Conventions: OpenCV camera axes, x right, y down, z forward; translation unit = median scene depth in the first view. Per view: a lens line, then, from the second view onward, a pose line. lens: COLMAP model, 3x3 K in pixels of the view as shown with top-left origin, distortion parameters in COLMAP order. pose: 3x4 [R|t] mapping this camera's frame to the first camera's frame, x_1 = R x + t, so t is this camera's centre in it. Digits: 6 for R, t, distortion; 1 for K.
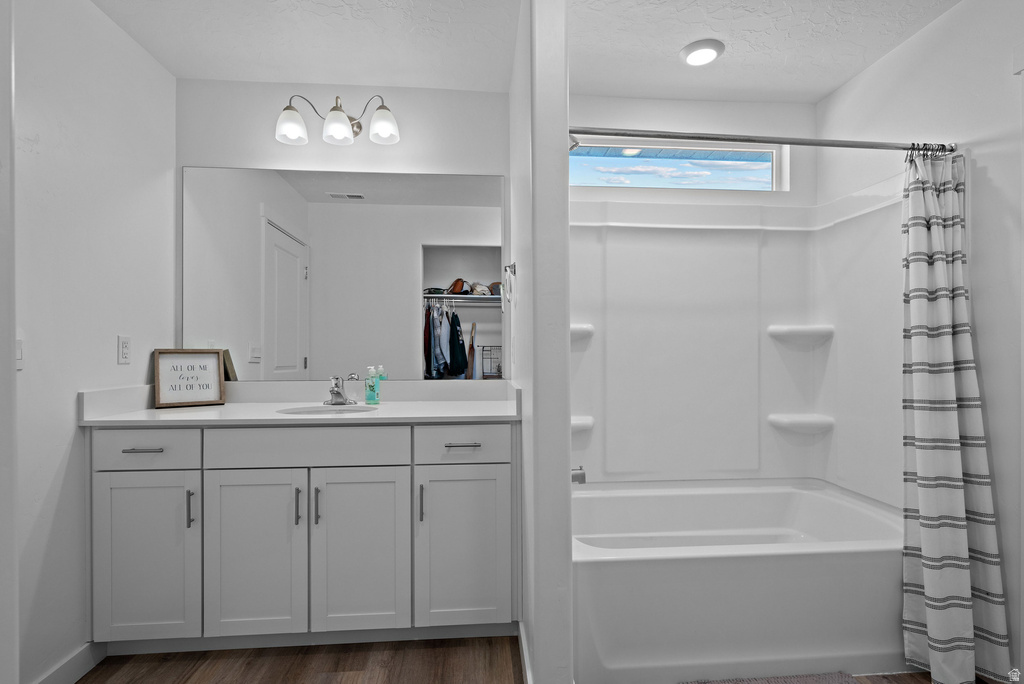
lens RADIAL K [[498.3, 0, 523.4], [0, 498.3, 347.8], [0, 0, 1]] dist [-0.000701, 0.003232]
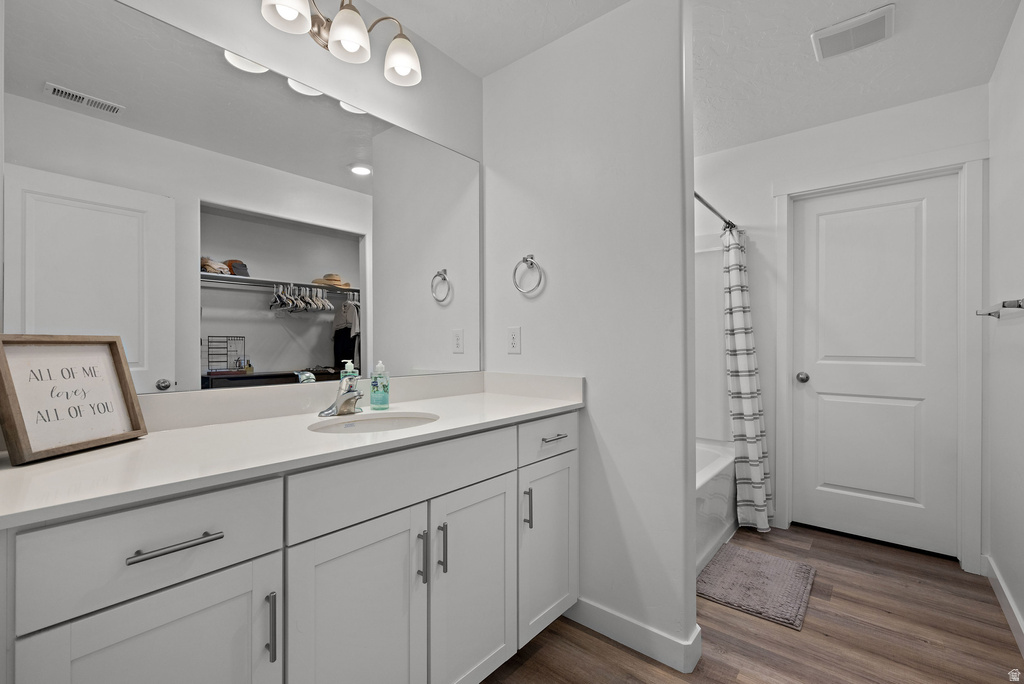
lens RADIAL K [[440.3, 0, 515.0], [0, 440.3, 340.4], [0, 0, 1]] dist [-0.001455, -0.000121]
pose [[0.708901, 0.005774, 0.705285, -0.778080], [-0.006311, 0.999978, -0.001844, 0.006804], [-0.705280, -0.003144, 0.708922, 0.444600]]
